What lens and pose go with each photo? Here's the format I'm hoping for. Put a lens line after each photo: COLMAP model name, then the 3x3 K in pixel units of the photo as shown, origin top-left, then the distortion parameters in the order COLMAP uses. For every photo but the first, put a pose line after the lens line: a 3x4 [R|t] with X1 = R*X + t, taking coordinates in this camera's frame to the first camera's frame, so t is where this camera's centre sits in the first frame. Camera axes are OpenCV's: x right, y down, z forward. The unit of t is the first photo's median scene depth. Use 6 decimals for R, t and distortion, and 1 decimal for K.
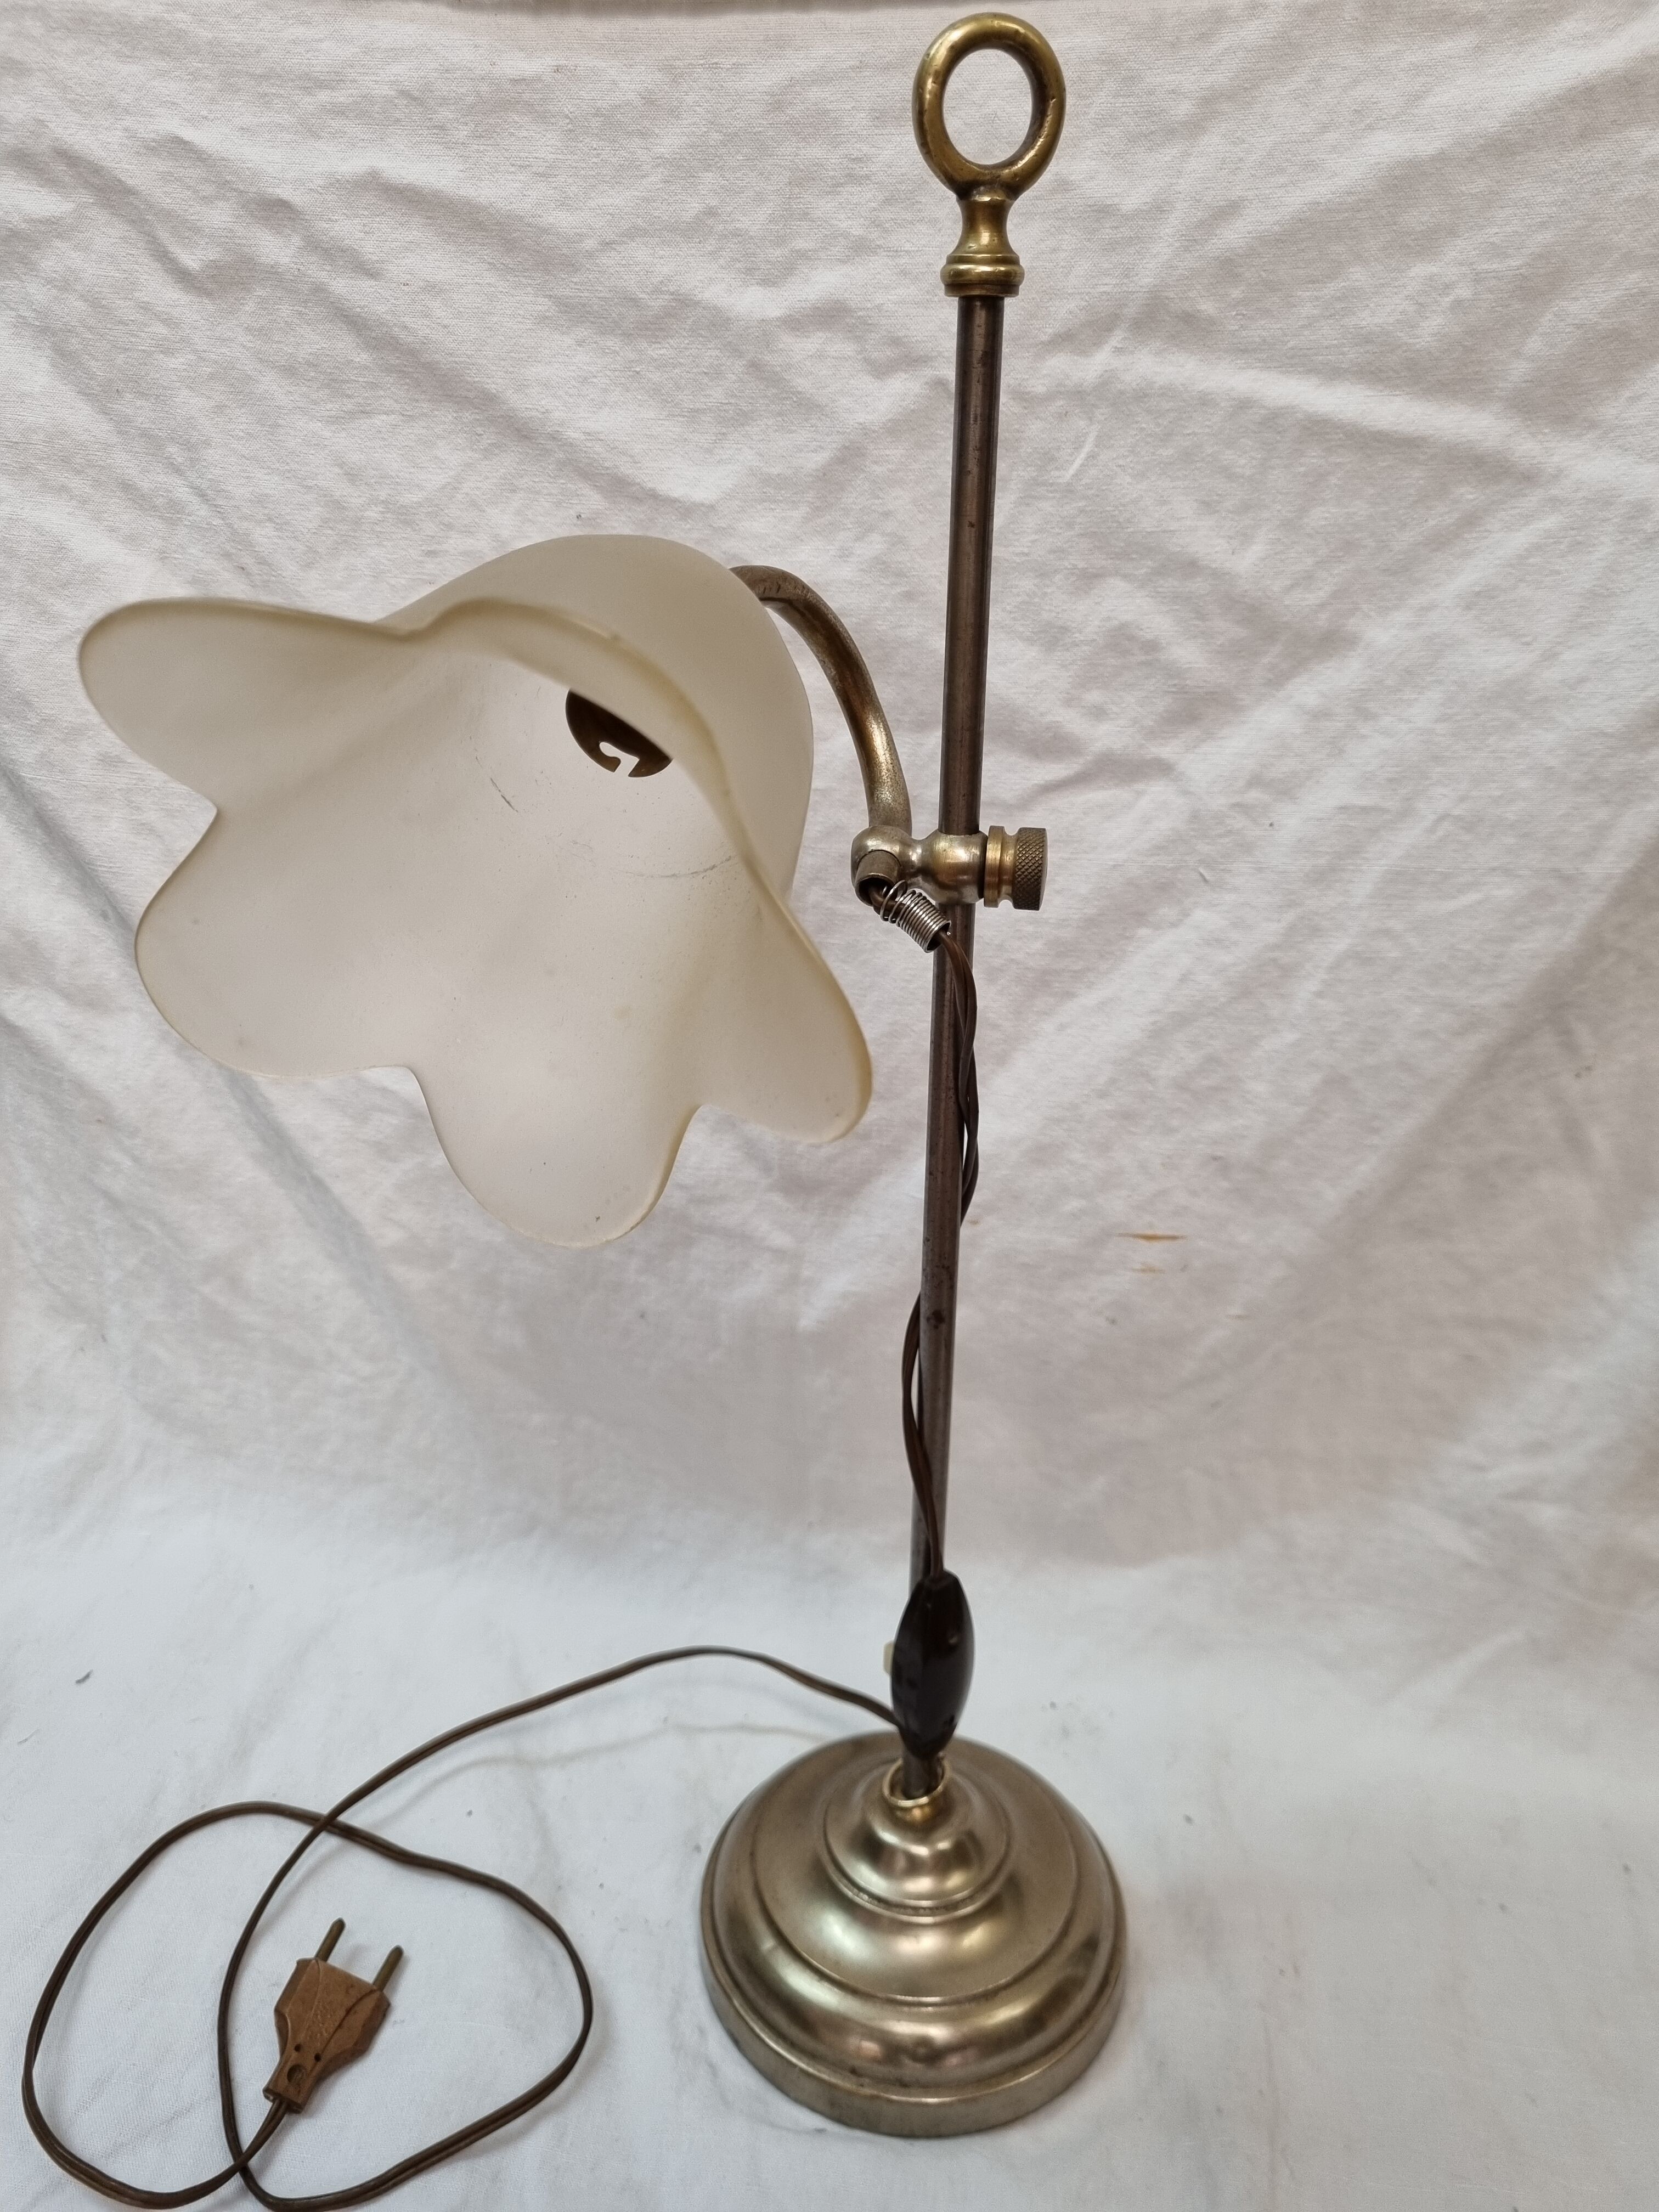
lens RADIAL K [[1660.8, 0, 829.5], [0, 1660.8, 1106.0], [0, 0, 1]] dist [0.030856, -0.027191]
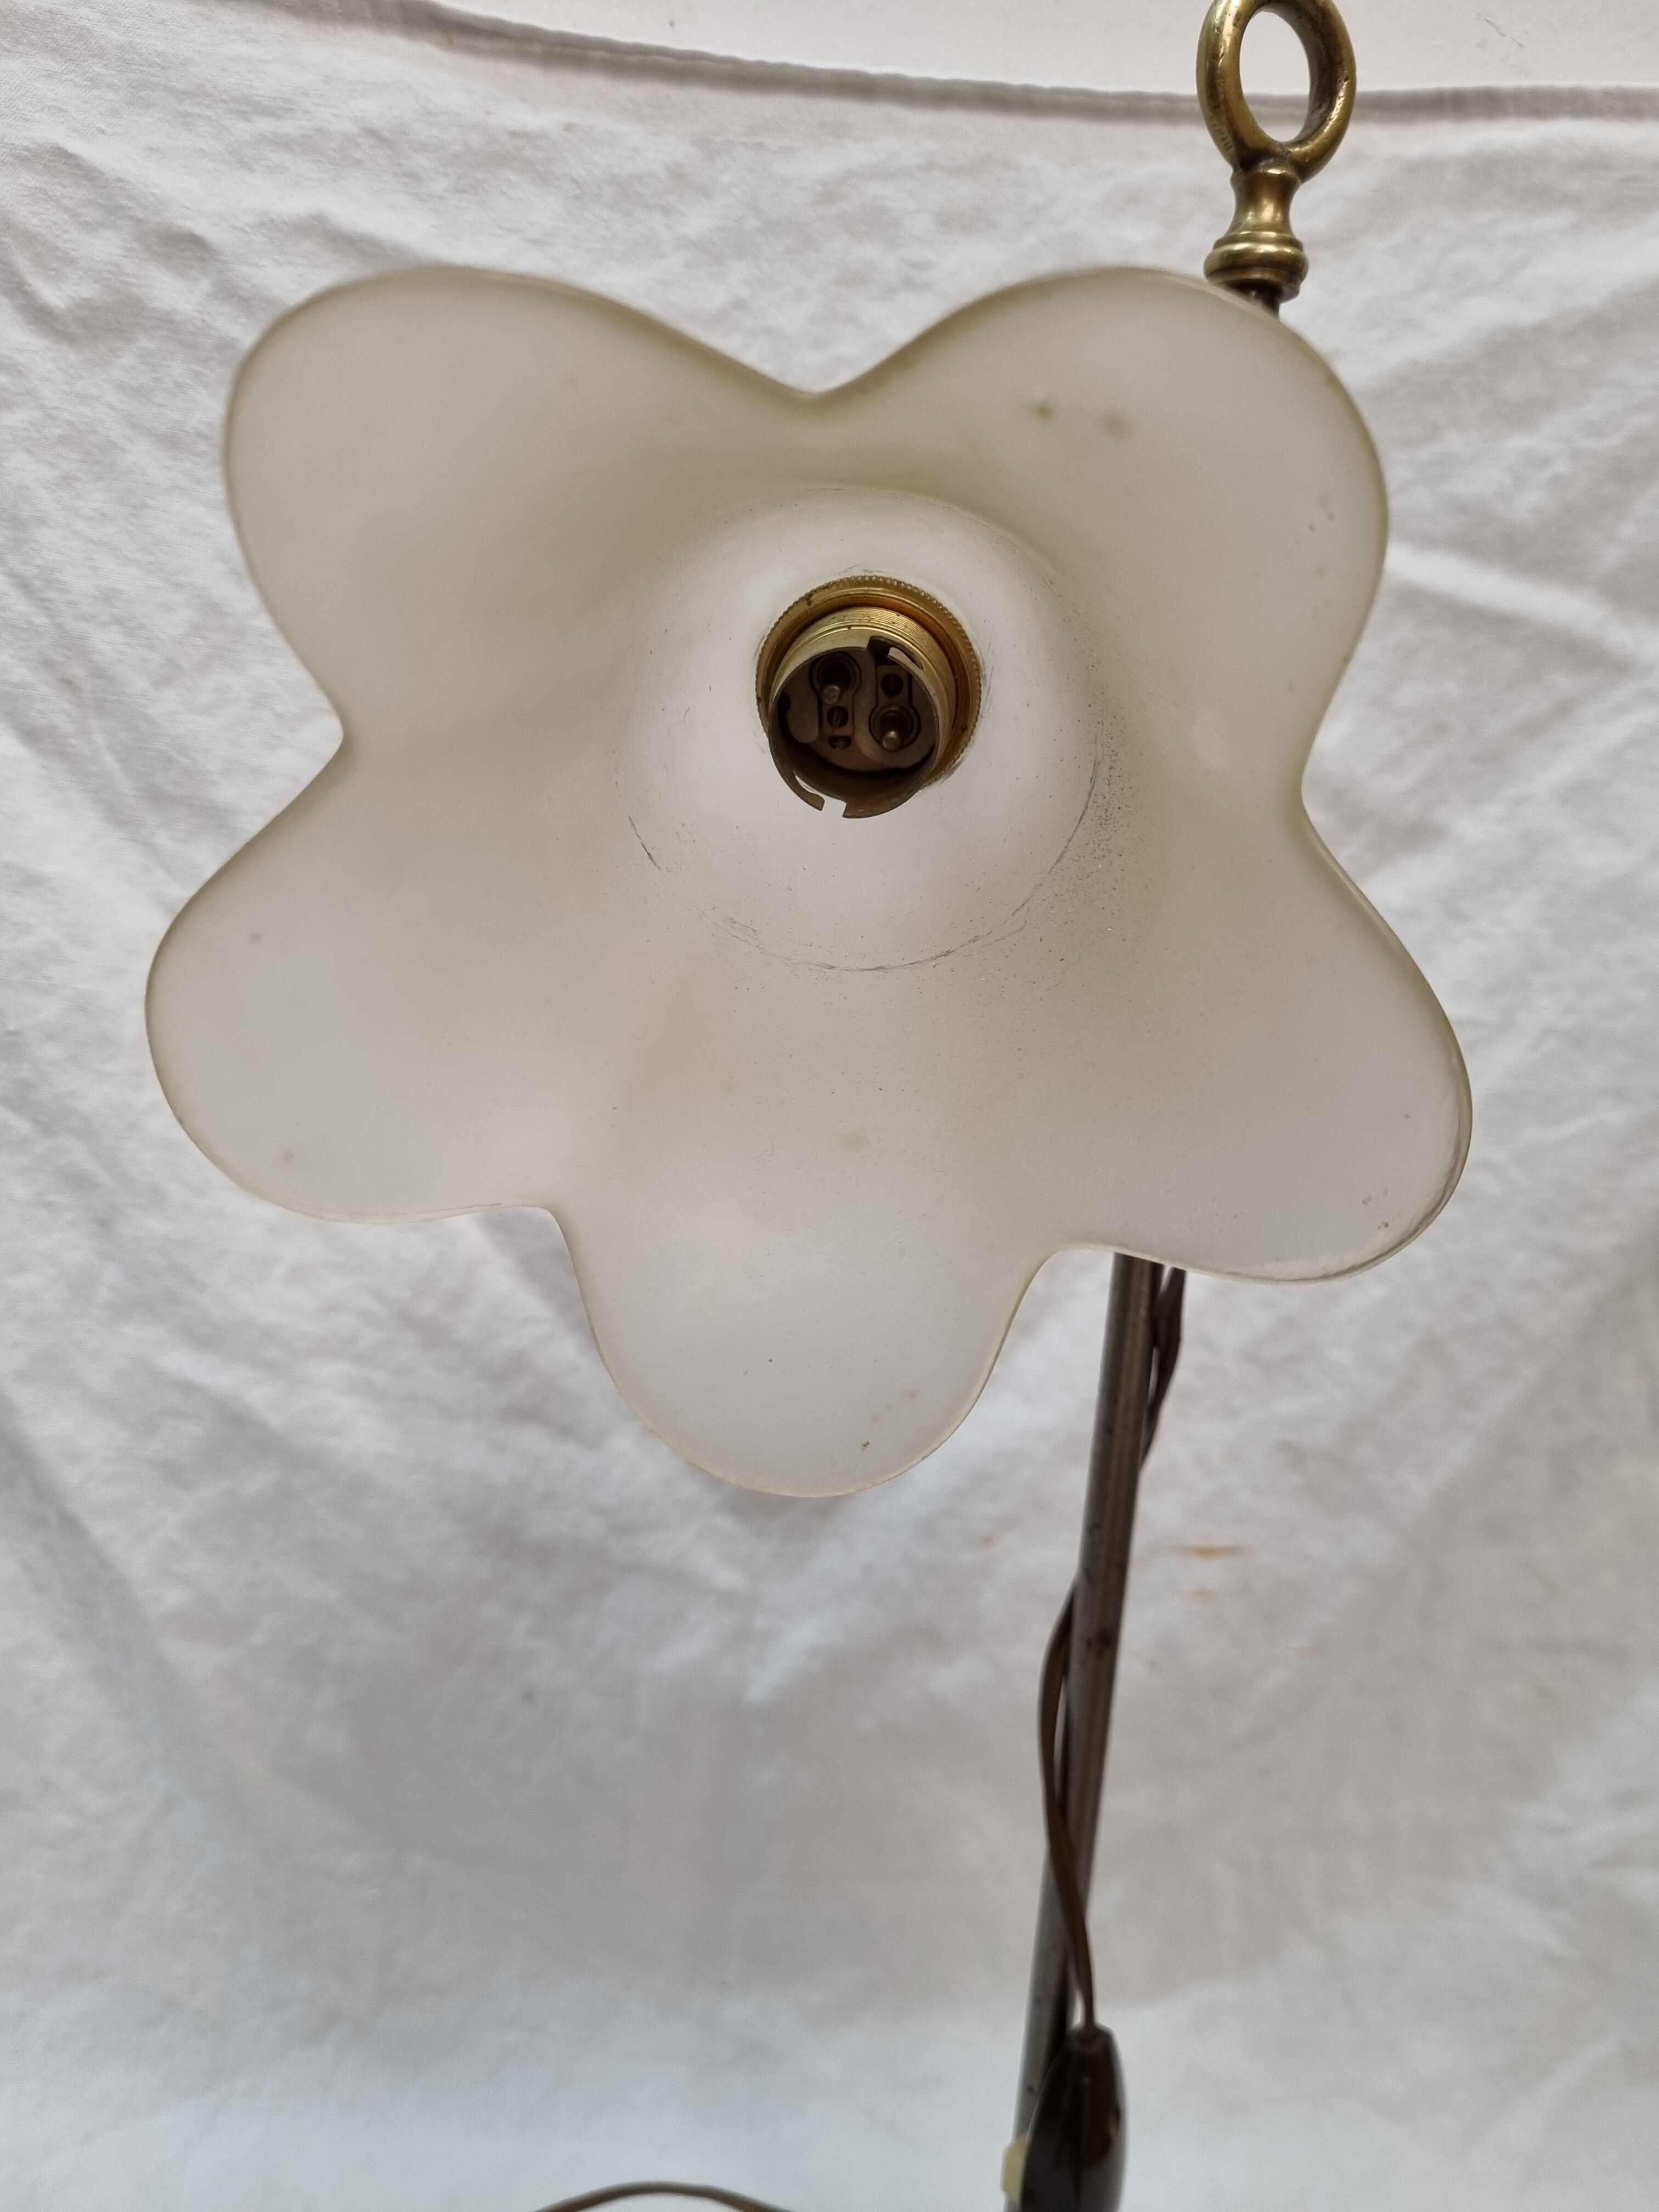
lens RADIAL K [[1676.2, 0, 810.5], [0, 1676.2, 1122.4], [0, 0, 1]] dist [0.005558, -0.010072]
pose [[0.972480, 0.025814, 0.231551, -0.210713], [0.027665, 0.974018, -0.224776, 0.060817], [-0.231337, 0.224996, 0.946499, 0.261552]]
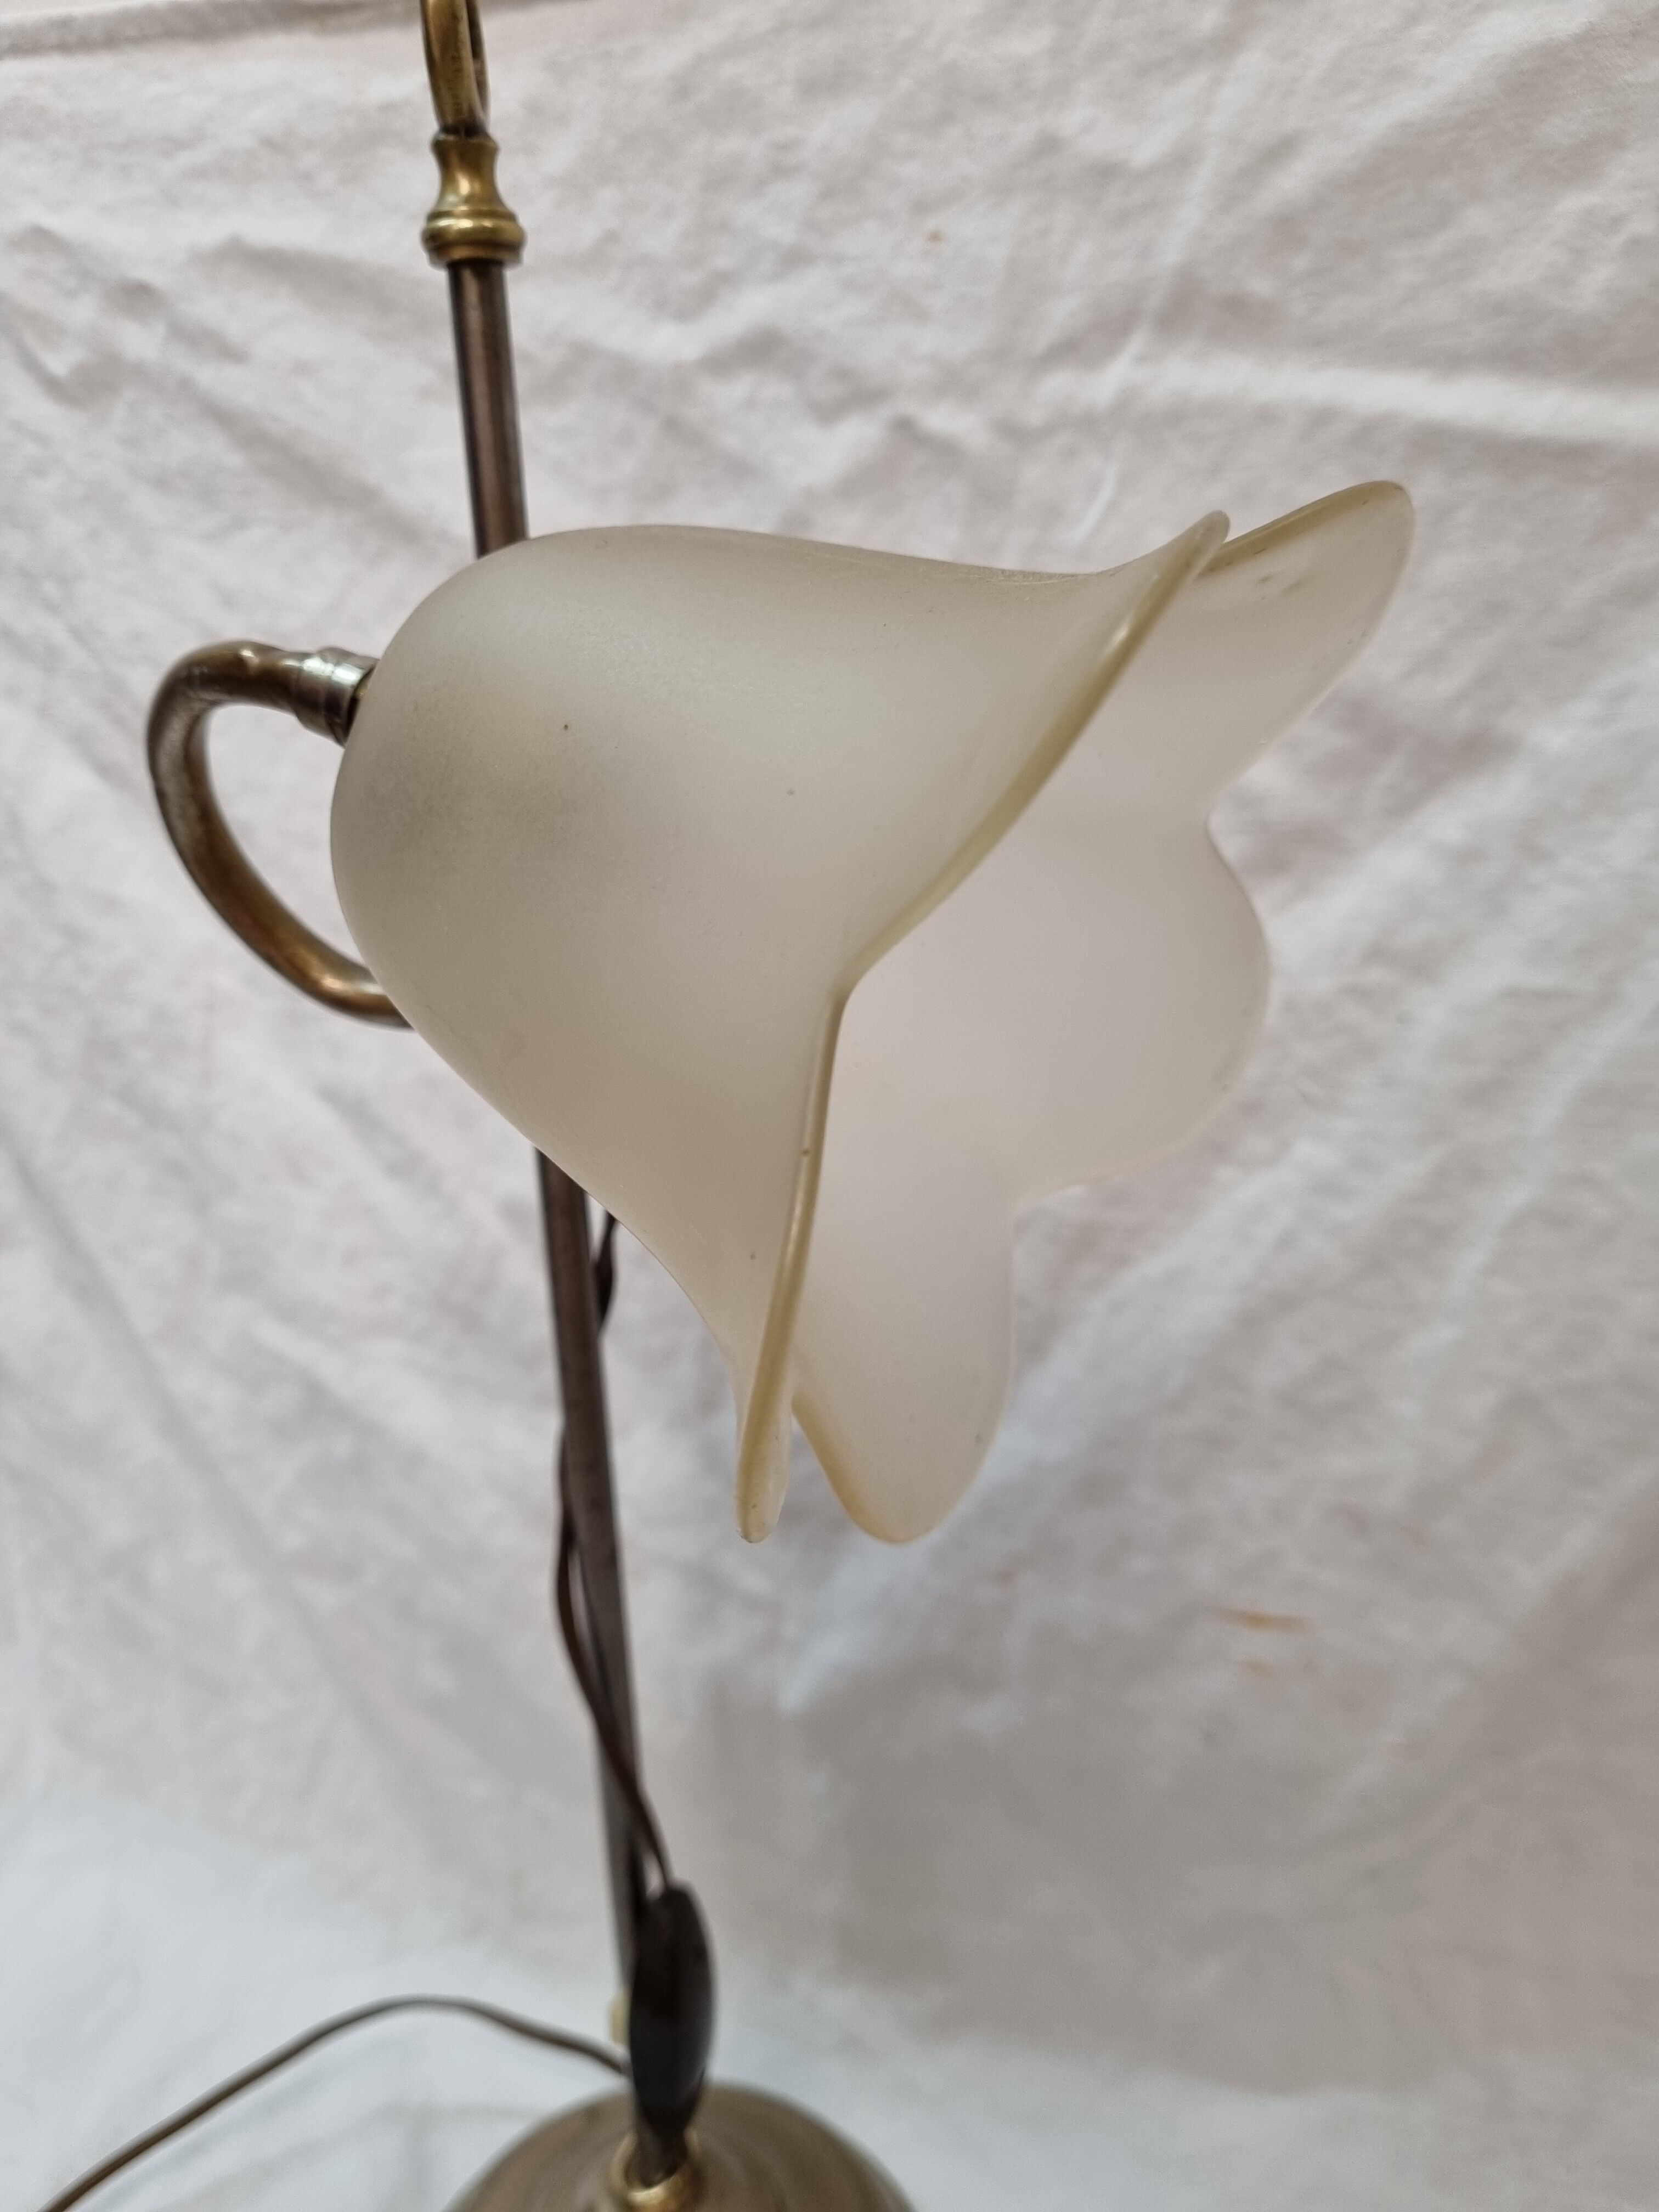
lens RADIAL K [[1692.8, 0, 829.5], [0, 1692.8, 1106.0], [0, 0, 1]] dist [-0.010985, -0.001351]
pose [[0.981305, 0.010536, -0.192171, 0.172596], [-0.038040, 0.989420, -0.140003, -0.029148], [0.188662, 0.144696, 0.971324, 0.301171]]
